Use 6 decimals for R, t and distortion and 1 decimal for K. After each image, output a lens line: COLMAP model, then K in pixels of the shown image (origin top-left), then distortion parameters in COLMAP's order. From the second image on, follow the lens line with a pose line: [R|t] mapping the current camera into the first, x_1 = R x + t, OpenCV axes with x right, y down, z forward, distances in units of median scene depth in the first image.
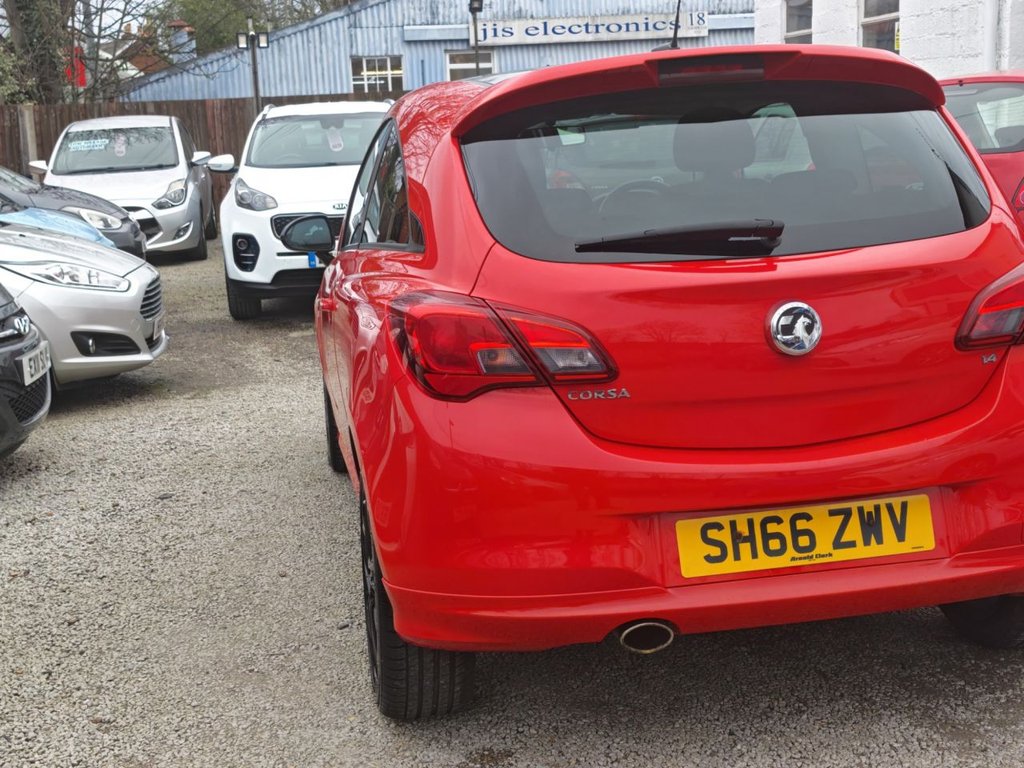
lens RADIAL K [[1329.6, 0, 504.5], [0, 1329.6, 384.0], [0, 0, 1]] dist [0.155076, -0.488897]
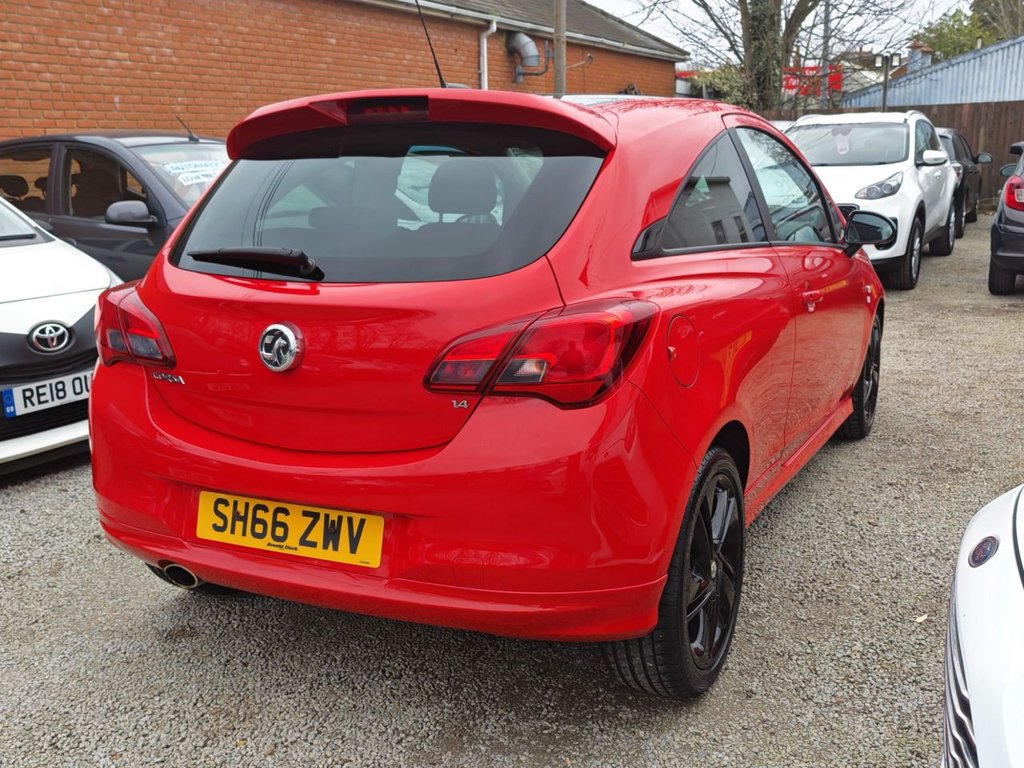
lens RADIAL K [[988.7, 0, 528.0], [0, 988.7, 387.8], [0, 0, 1]] dist [0.019393, -0.002028]
pose [[0.820316, 0.163776, -0.547958, 0.750027], [-0.125308, 0.986309, 0.107201, -0.108927], [0.558013, -0.019275, 0.829608, 0.369575]]
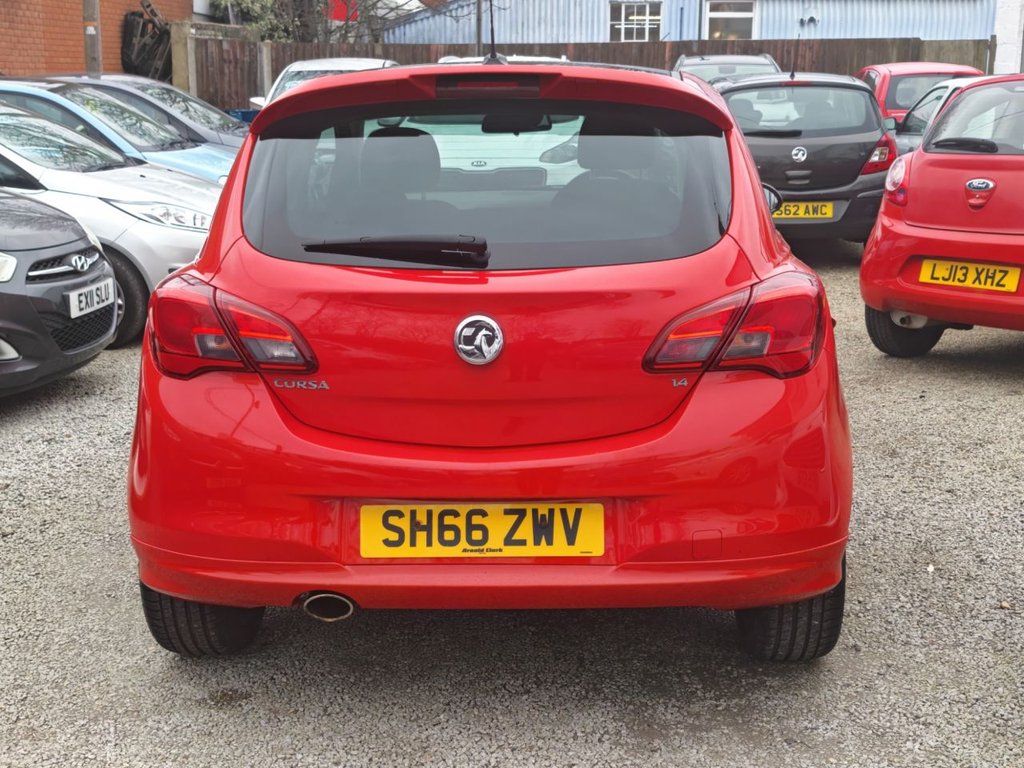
lens RADIAL K [[1321.0, 0, 512.0], [0, 1321.0, 384.0], [0, 0, 1]] dist [0.197206, -0.677718]
pose [[0.979484, 0.088852, -0.180876, 0.385713], [-0.081375, 0.995510, 0.048361, -0.052236], [0.184361, -0.032650, 0.982316, -0.038946]]
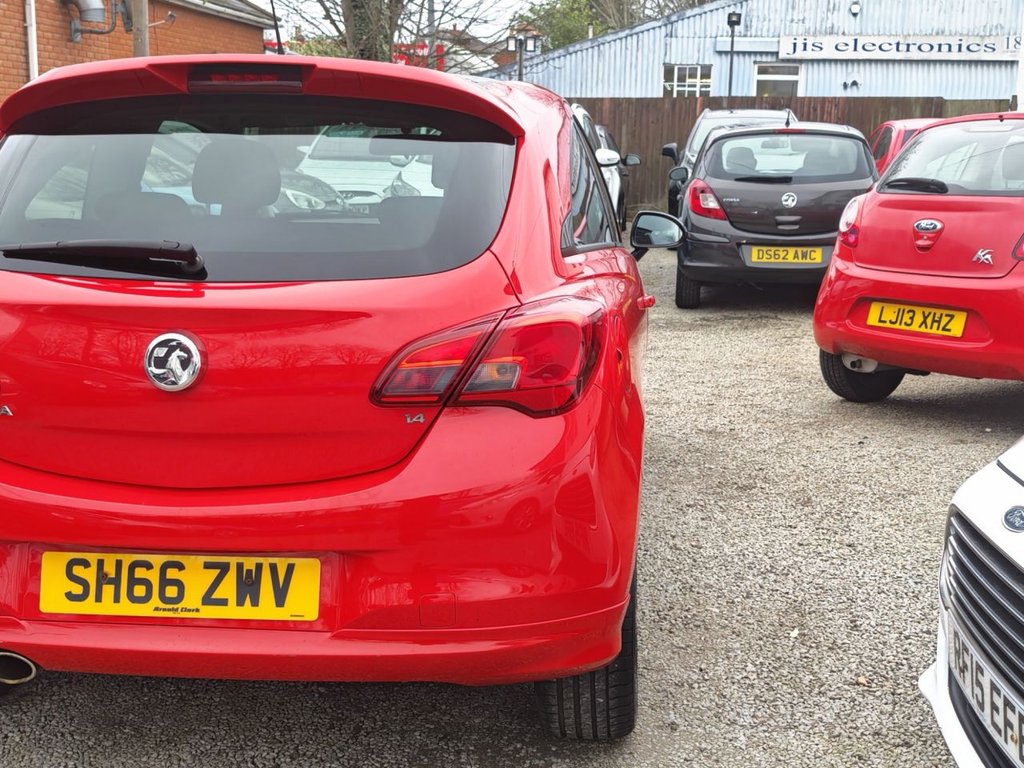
lens RADIAL K [[1233.8, 0, 512.0], [0, 1233.8, 384.0], [0, 0, 1]] dist [0.112747, -0.303926]
pose [[0.966010, 0.109591, -0.234126, 0.564918], [-0.106572, 0.993977, 0.025549, -0.064175], [0.235515, 0.000271, 0.971871, 0.195980]]
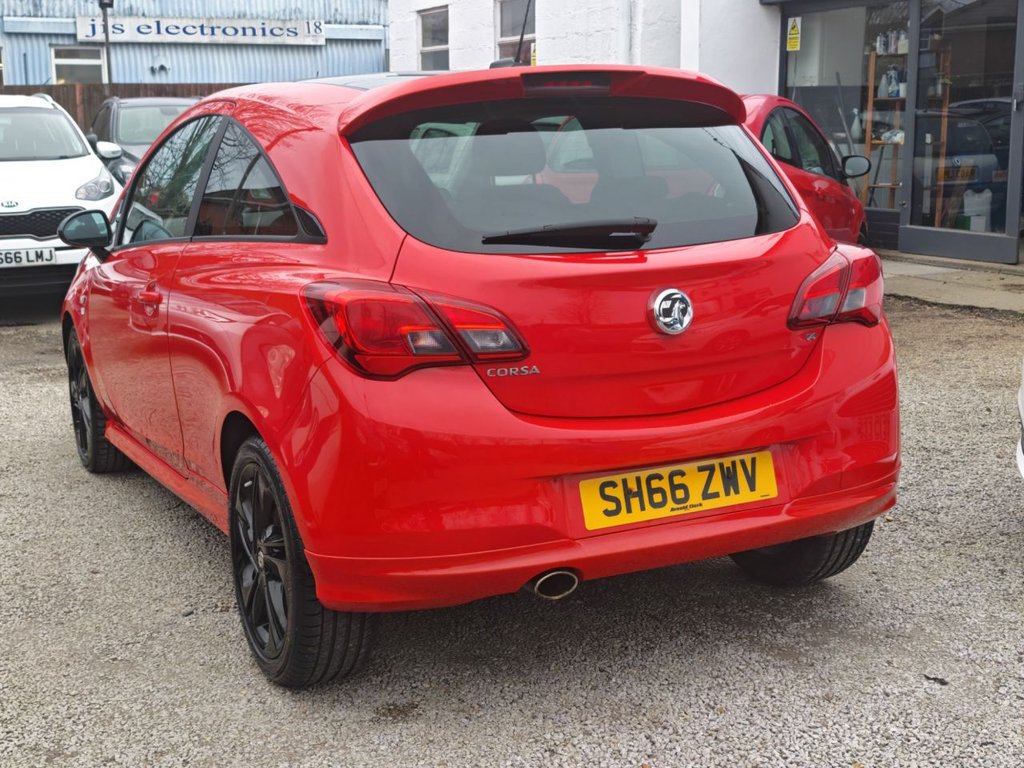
lens RADIAL K [[1329.6, 0, 504.5], [0, 1329.6, 384.0], [0, 0, 1]] dist [0.155076, -0.488897]
pose [[0.958679, -0.021039, 0.283712, -0.222621], [0.022622, 0.999741, -0.002305, 0.018444], [-0.283590, 0.008628, 0.958907, -0.063060]]
